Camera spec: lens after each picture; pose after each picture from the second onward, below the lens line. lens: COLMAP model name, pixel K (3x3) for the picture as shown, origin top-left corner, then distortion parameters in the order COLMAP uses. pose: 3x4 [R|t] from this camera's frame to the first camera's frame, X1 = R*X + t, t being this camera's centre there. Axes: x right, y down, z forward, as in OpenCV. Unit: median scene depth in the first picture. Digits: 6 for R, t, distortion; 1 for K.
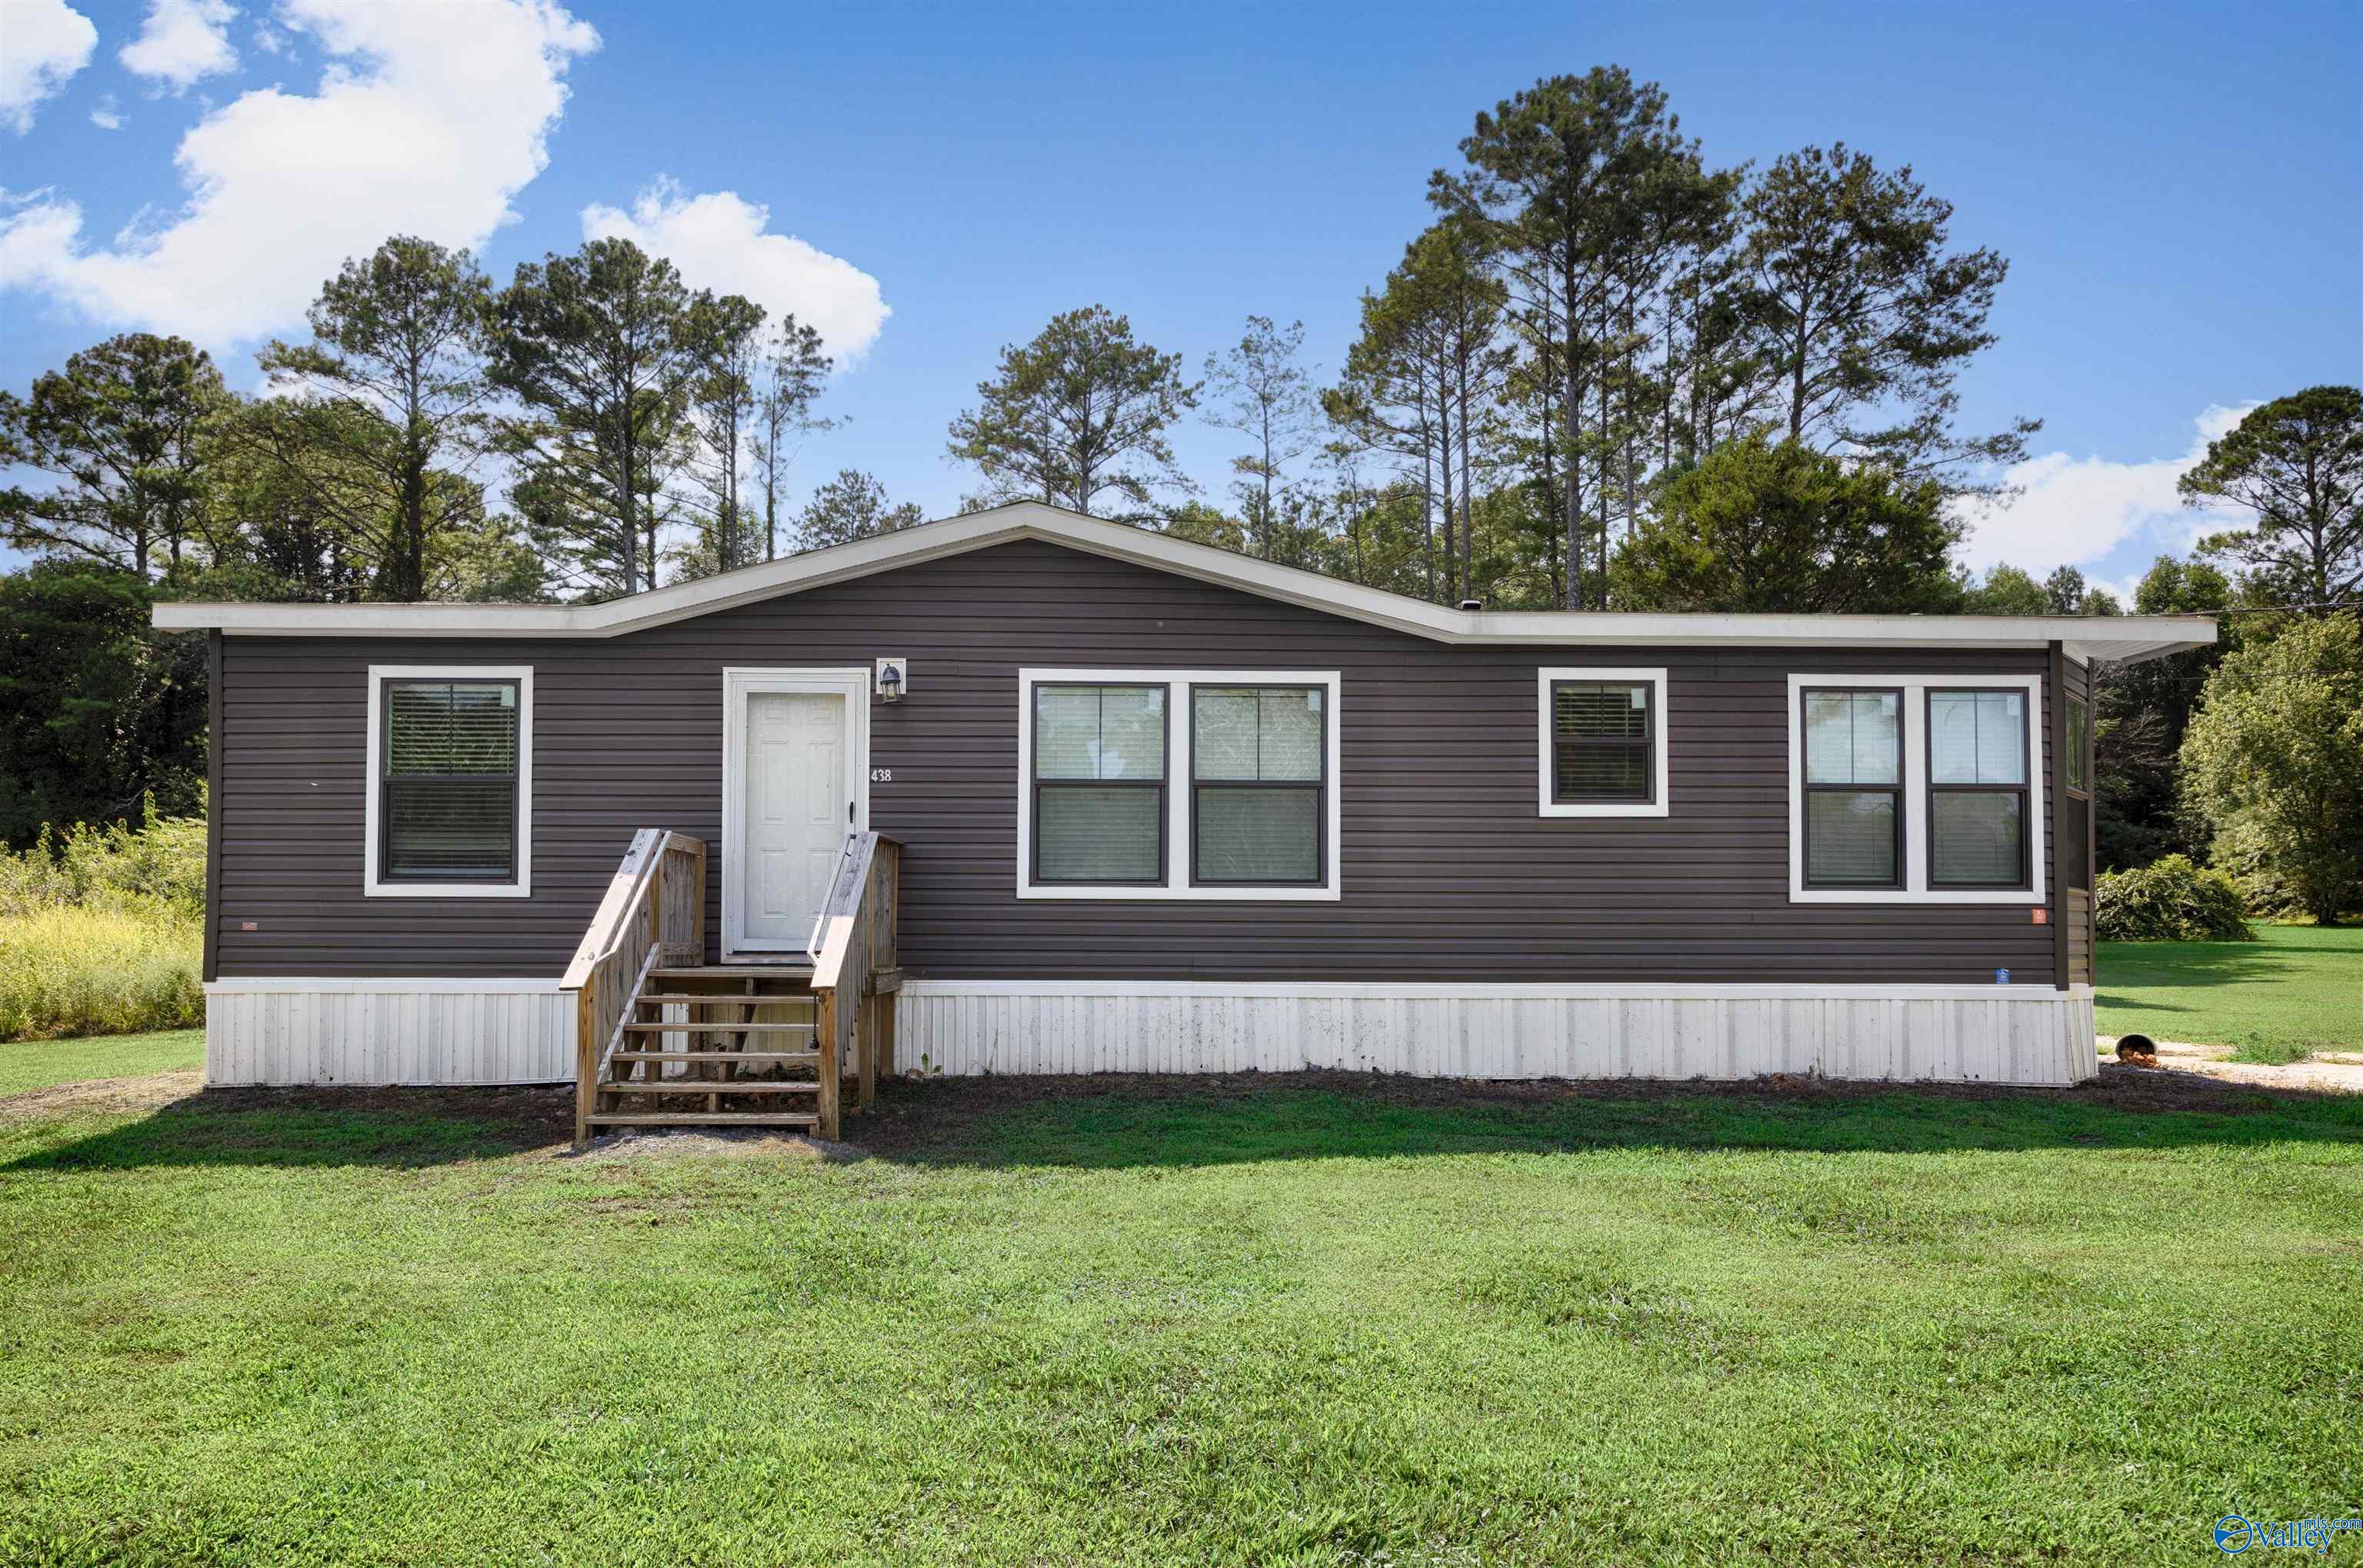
lens RADIAL K [[1493.2, 0, 1131.2], [0, 1493.2, 912.8], [0, 0, 1]] dist [0.001852, 0.002256]
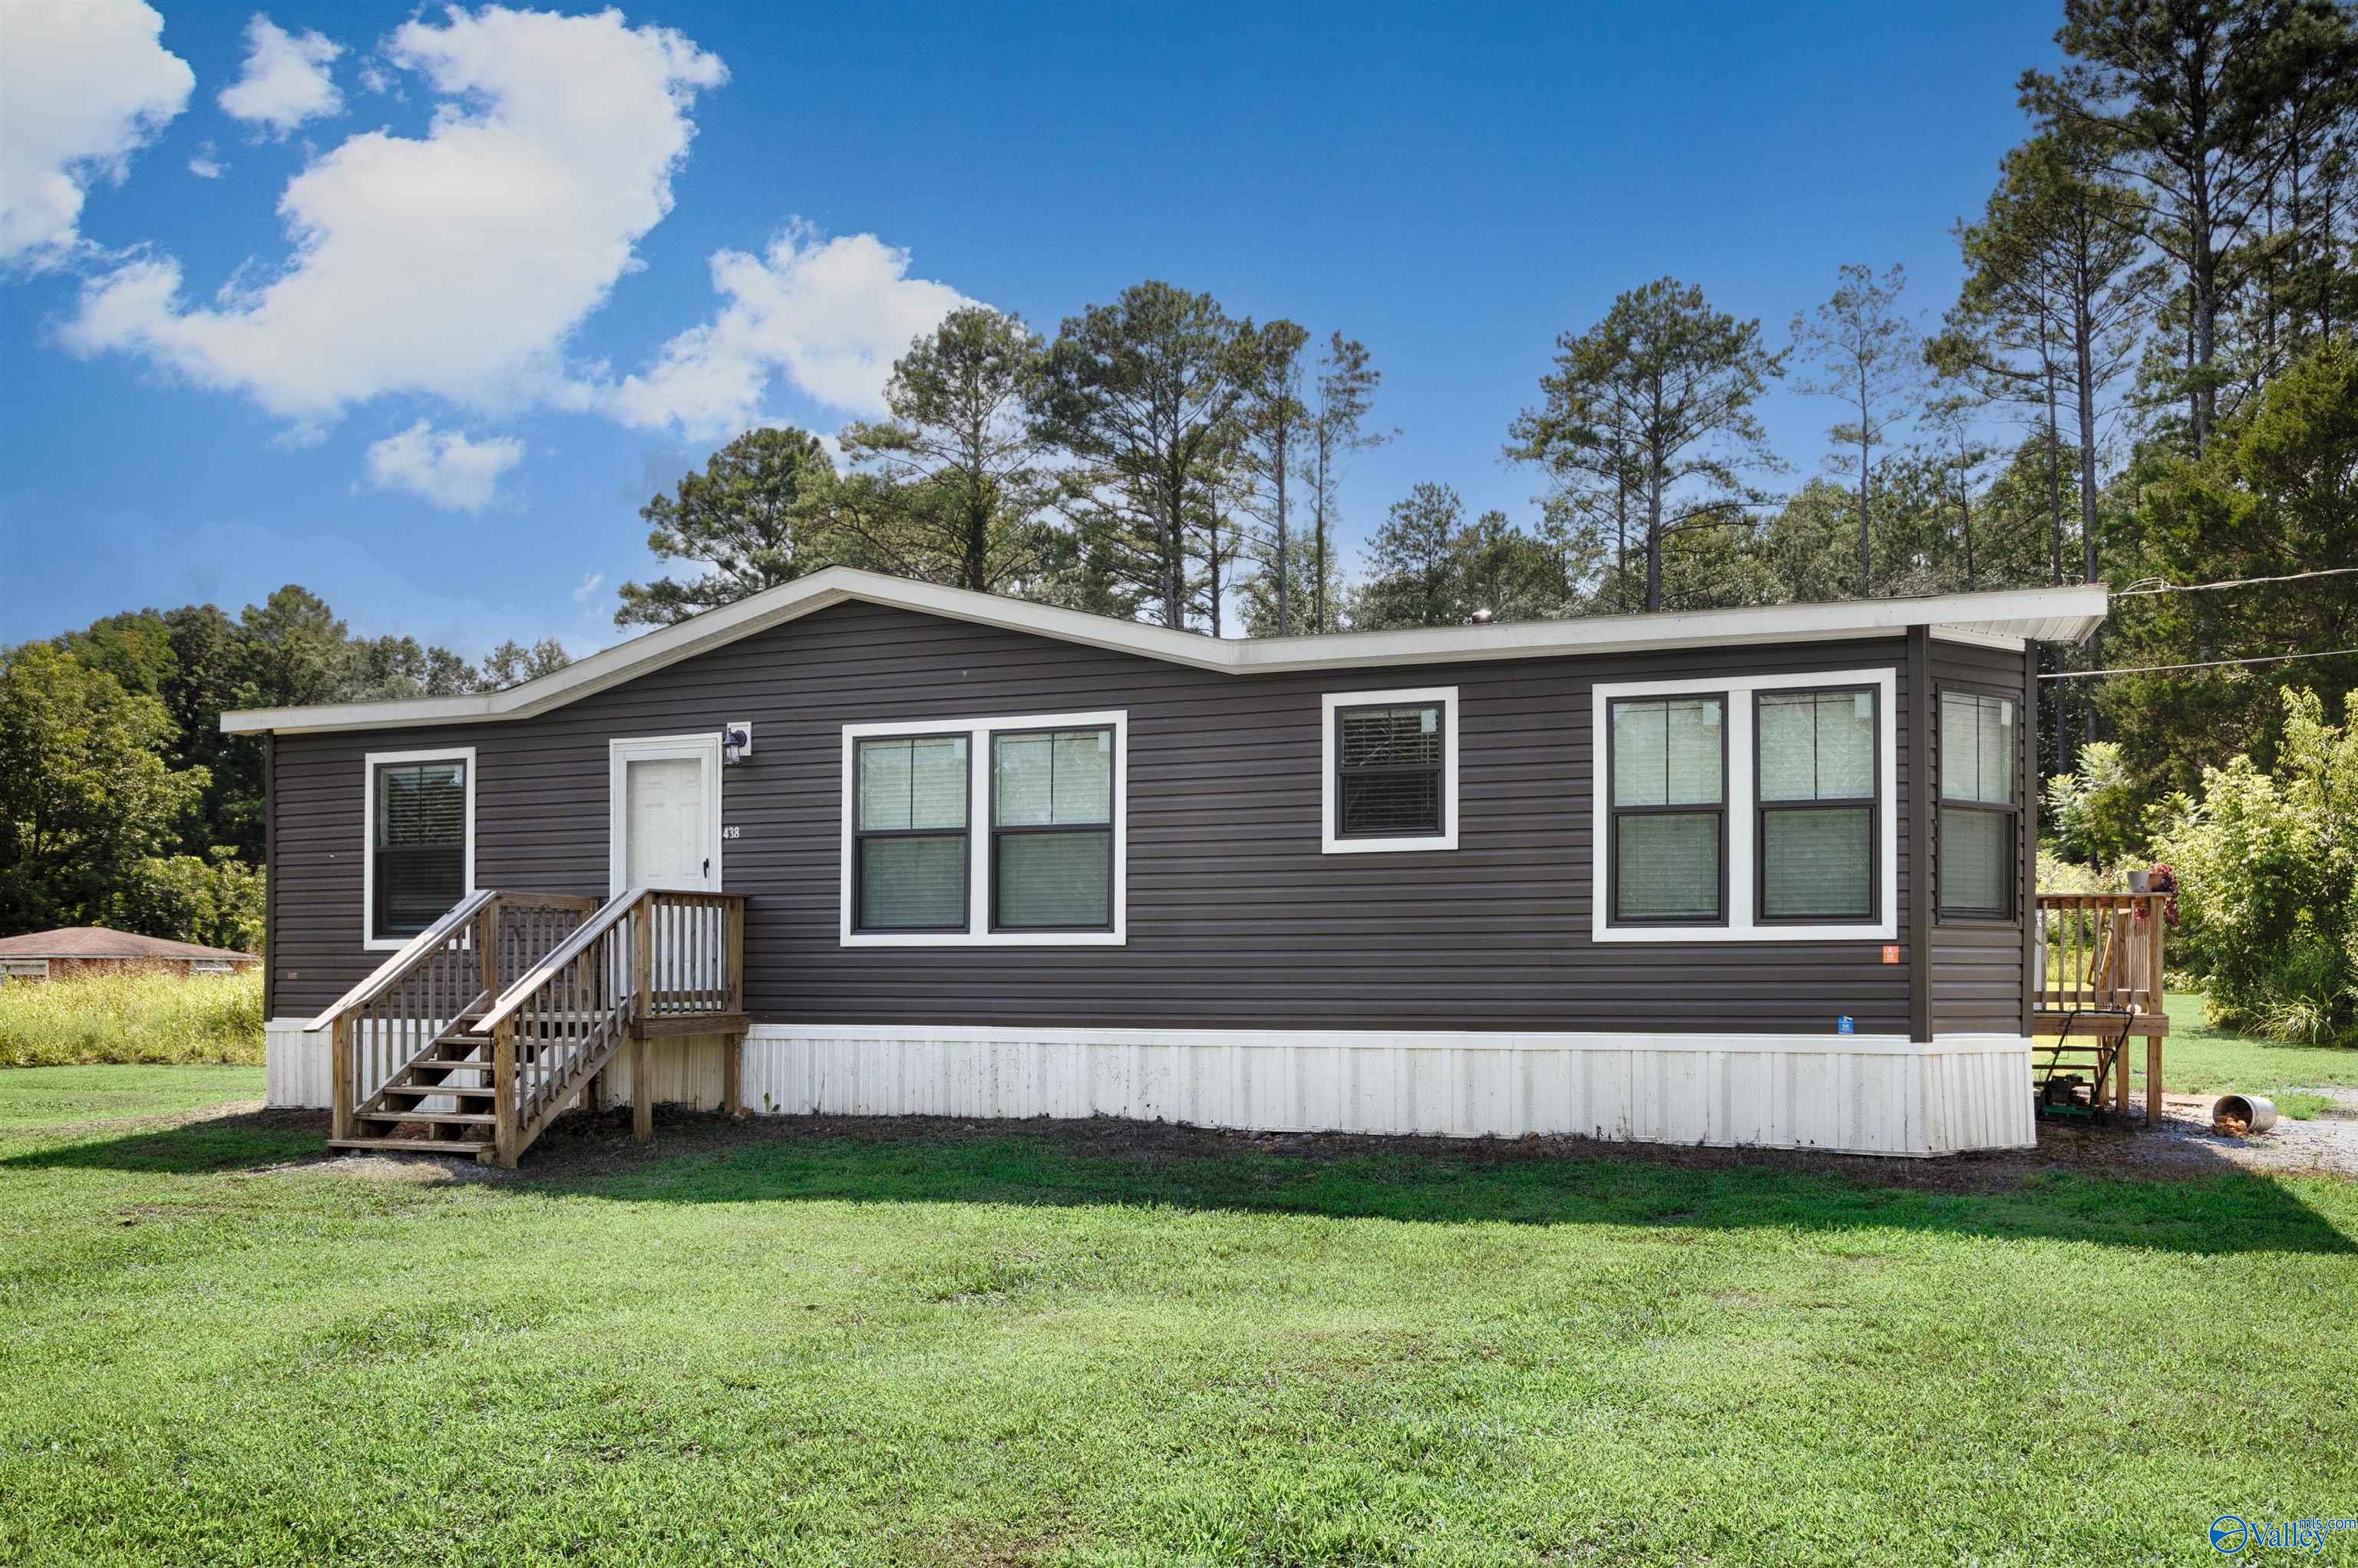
lens RADIAL K [[1602.4, 0, 1292.5], [0, 1602.4, 948.4], [0, 0, 1]] dist [-0.009103, 0.011219]
pose [[0.949345, -0.010086, -0.314075, 0.567835], [0.010198, 0.999947, -0.001285, -0.003464], [0.314071, -0.001983, 0.949397, 0.037335]]
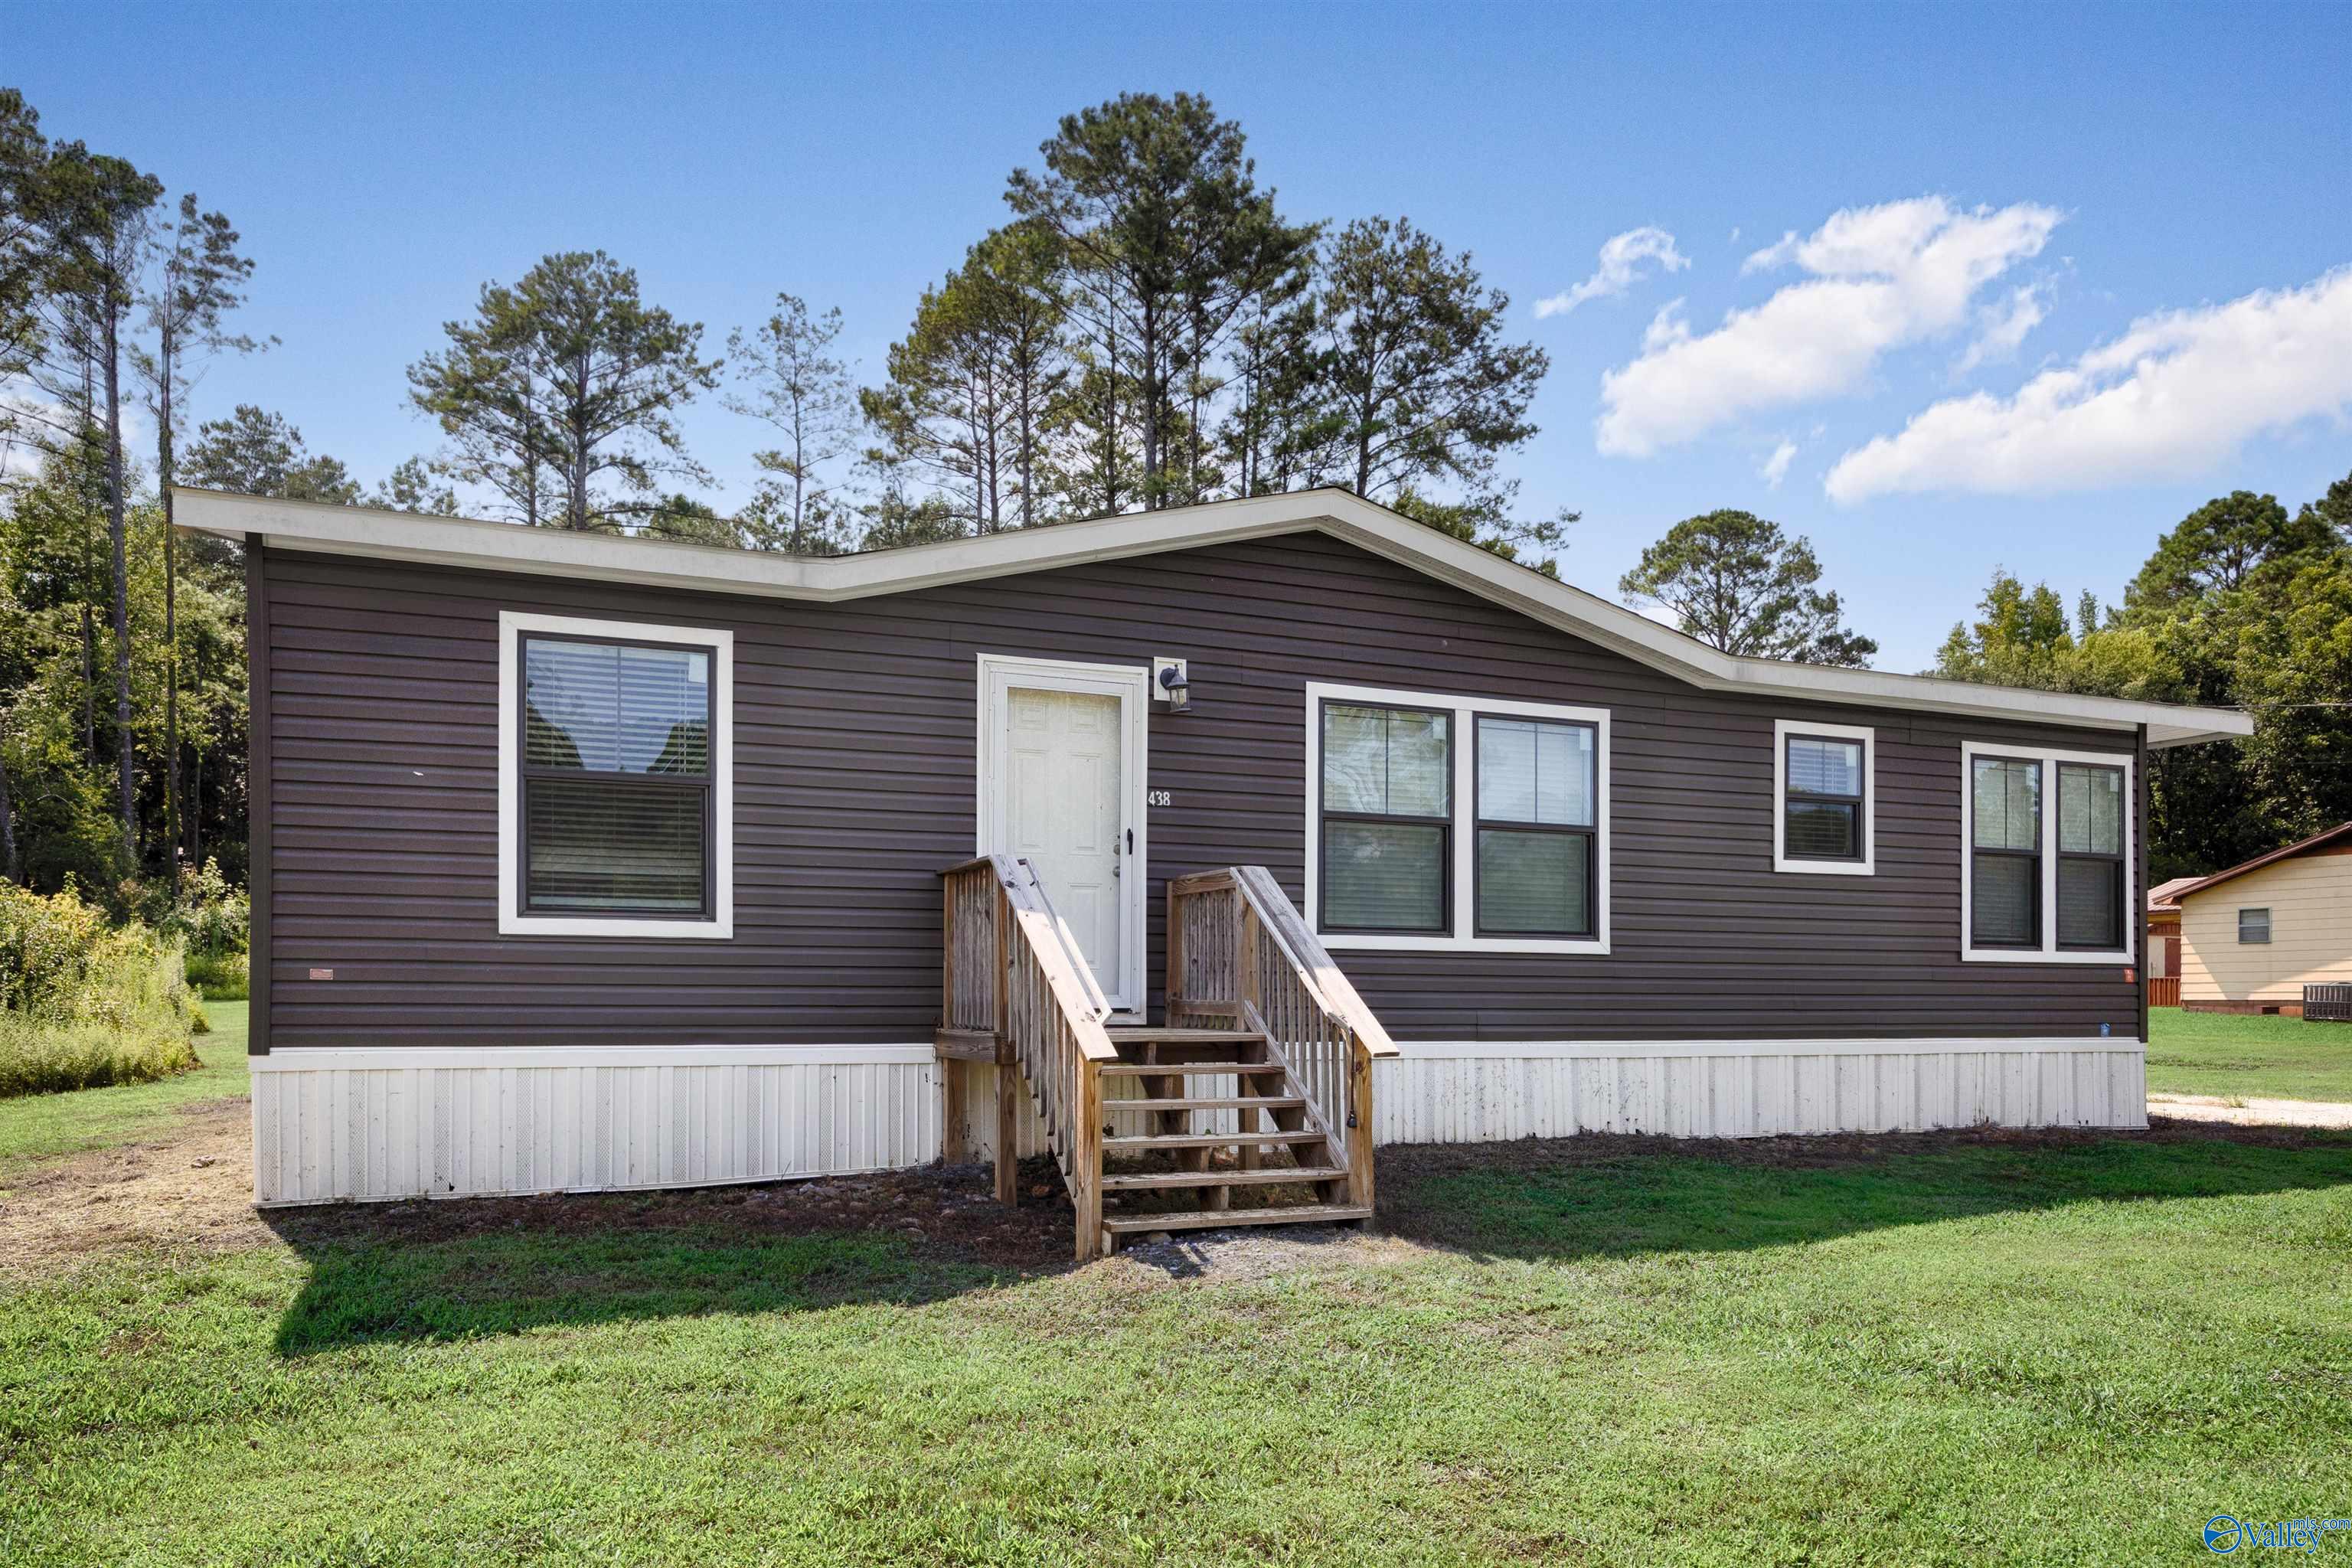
lens RADIAL K [[1598.4, 0, 1148.0], [0, 1598.4, 1011.8], [0, 0, 1]] dist [-0.009103, 0.011219]
pose [[0.931078, -0.002105, 0.364814, -0.494676], [-0.008637, 0.999576, 0.027812, 0.002482], [-0.364718, -0.029046, 0.930665, 0.165780]]
